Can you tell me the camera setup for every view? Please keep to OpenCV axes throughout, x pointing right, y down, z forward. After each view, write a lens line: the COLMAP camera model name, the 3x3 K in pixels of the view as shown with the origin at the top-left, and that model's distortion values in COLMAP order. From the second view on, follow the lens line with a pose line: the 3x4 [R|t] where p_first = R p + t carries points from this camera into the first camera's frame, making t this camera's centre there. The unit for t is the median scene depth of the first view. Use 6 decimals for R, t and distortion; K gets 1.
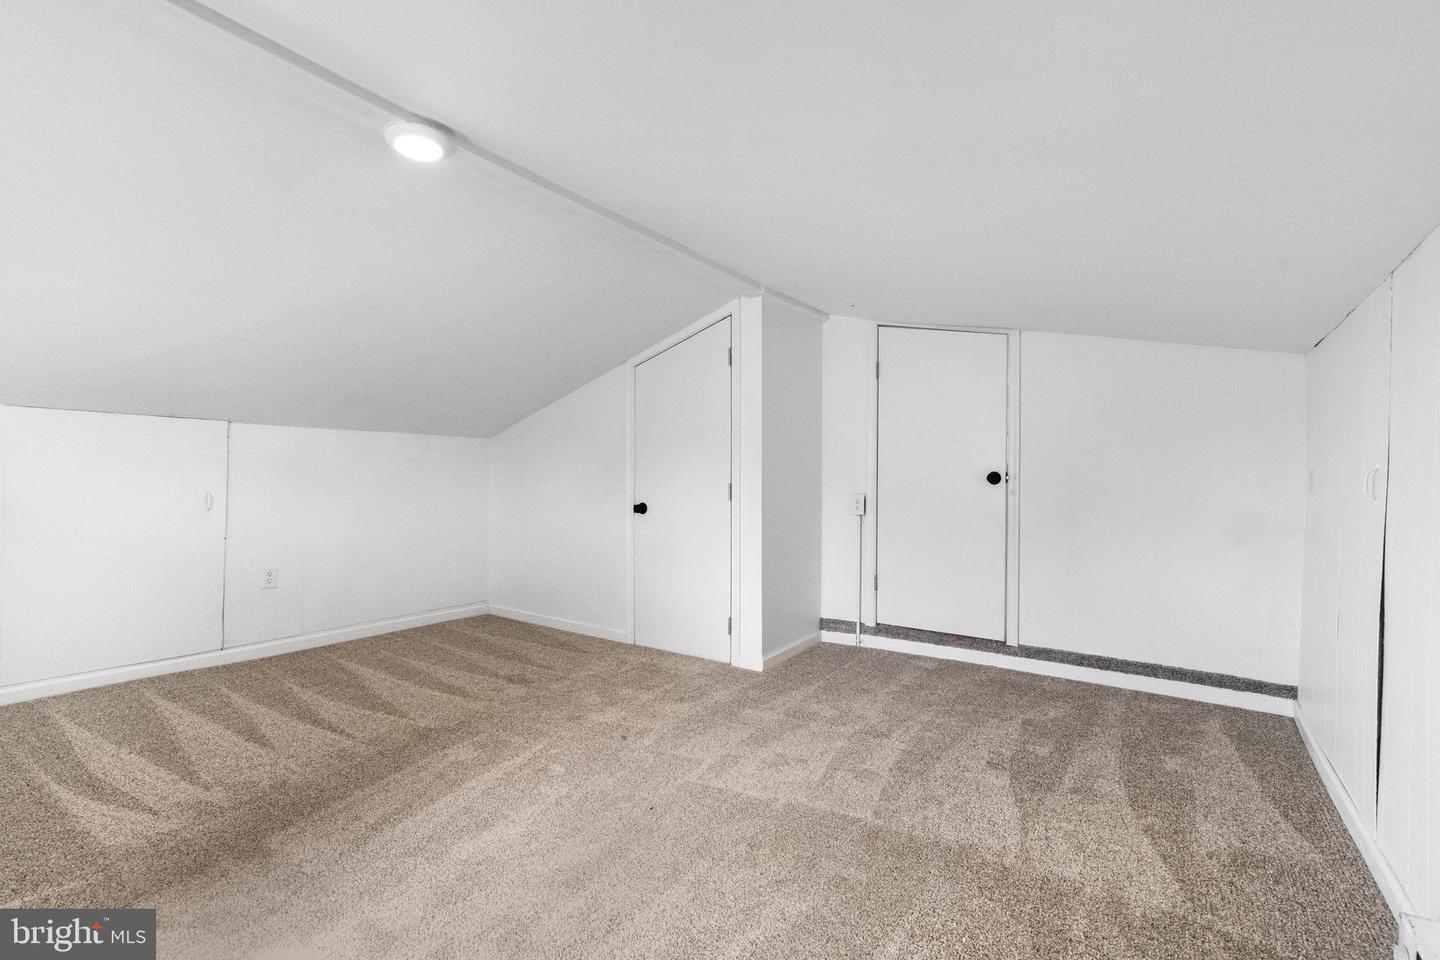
lens RADIAL K [[665.1, 0, 720.8], [0, 665.1, 479.8], [0, 0, 1]] dist [-0.004604, -0.000147]
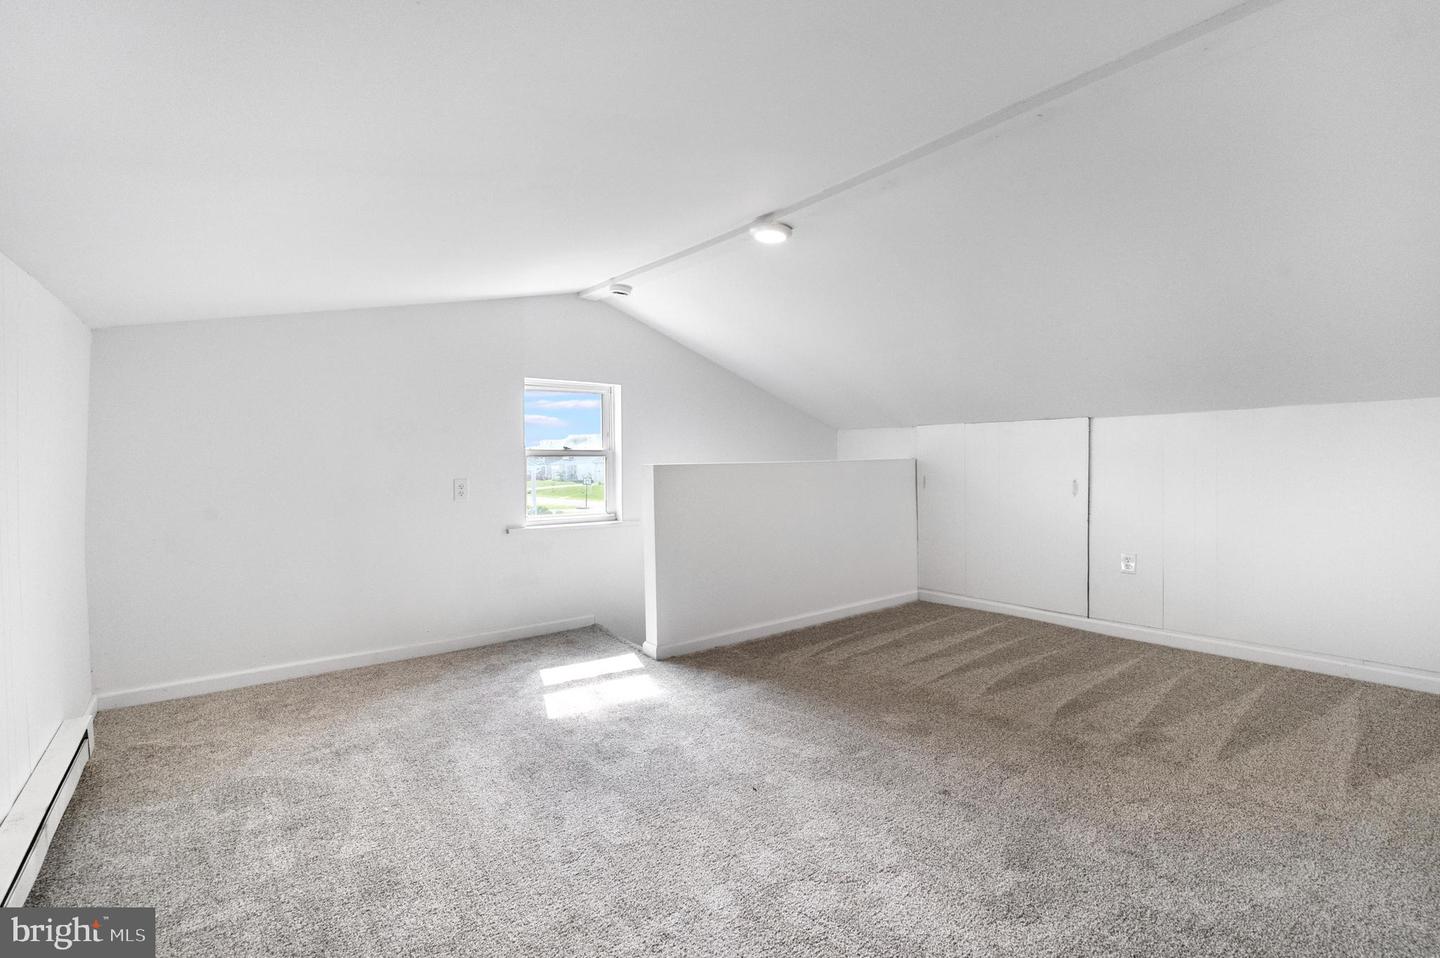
lens RADIAL K [[665.1, 0, 721.8], [0, 665.1, 475.4], [0, 0, 1]] dist [-0.004604, -0.000147]
pose [[-0.314668, 0.010842, -0.949140, 0.622033], [0.003605, 0.999941, 0.010227, -0.002957], [0.949195, -0.000204, -0.314688, 0.896631]]
